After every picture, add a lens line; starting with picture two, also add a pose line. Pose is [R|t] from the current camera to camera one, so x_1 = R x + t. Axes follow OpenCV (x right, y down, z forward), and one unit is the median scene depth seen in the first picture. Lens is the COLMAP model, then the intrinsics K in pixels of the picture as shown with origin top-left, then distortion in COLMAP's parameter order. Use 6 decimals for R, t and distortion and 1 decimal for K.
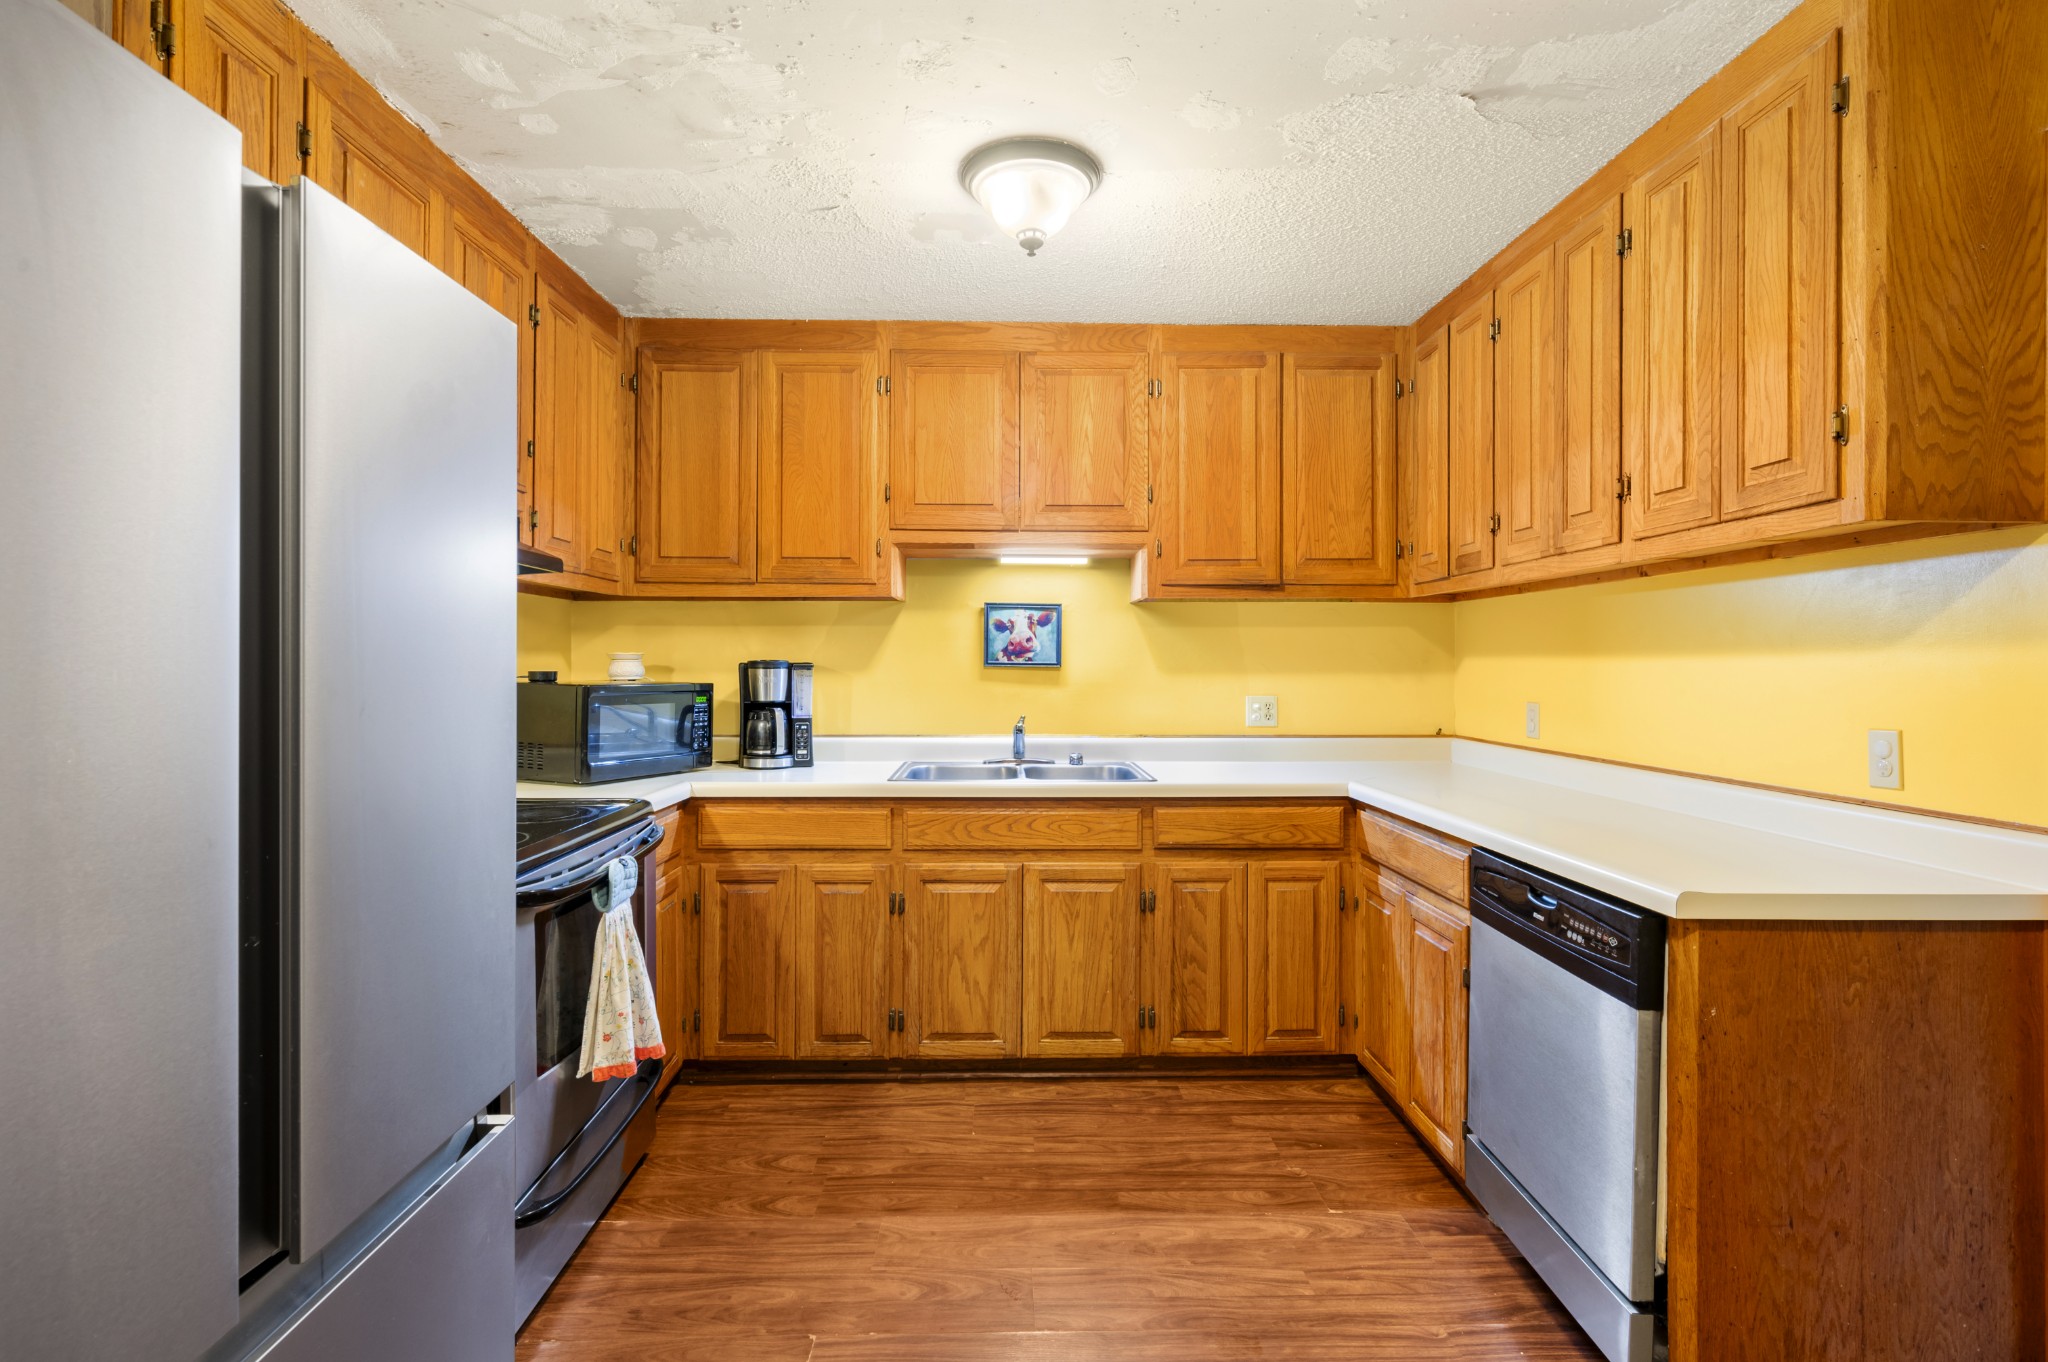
lens RADIAL K [[824.9, 0, 1024.7], [0, 824.9, 669.7], [0, 0, 1]] dist [-0.000164, -0.000218]
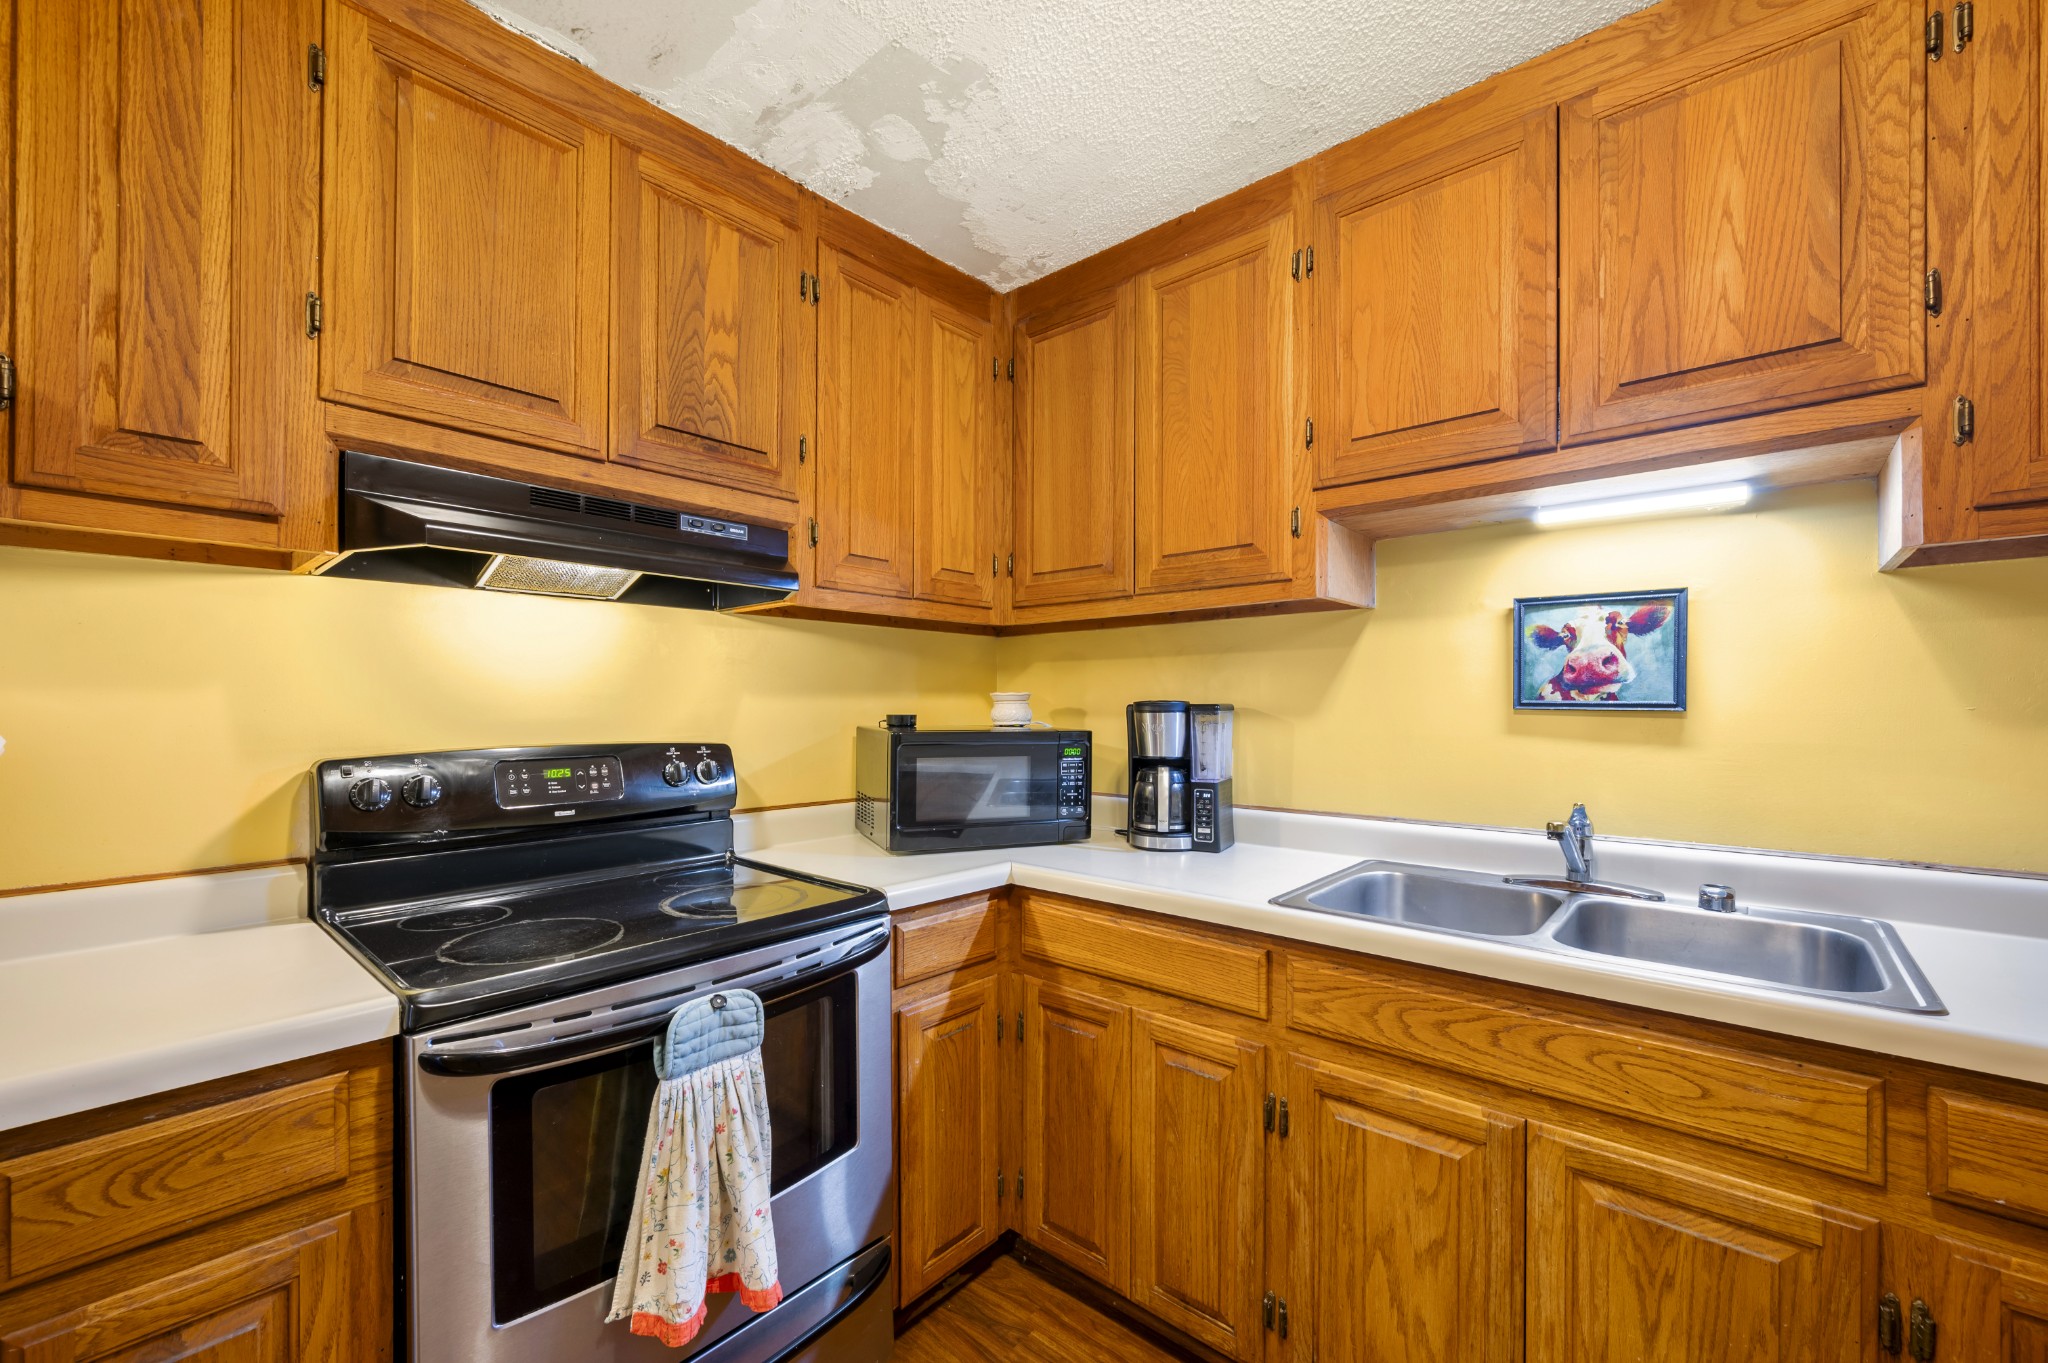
lens RADIAL K [[813.4, 0, 1024.1], [0, 813.4, 708.9], [0, 0, 1]] dist [-0.002062, 0.000010]
pose [[0.746492, -0.000142, -0.665394, 0.083600], [-0.002715, 0.999991, -0.003259, -0.001977], [0.665388, 0.004239, 0.746485, 0.399572]]
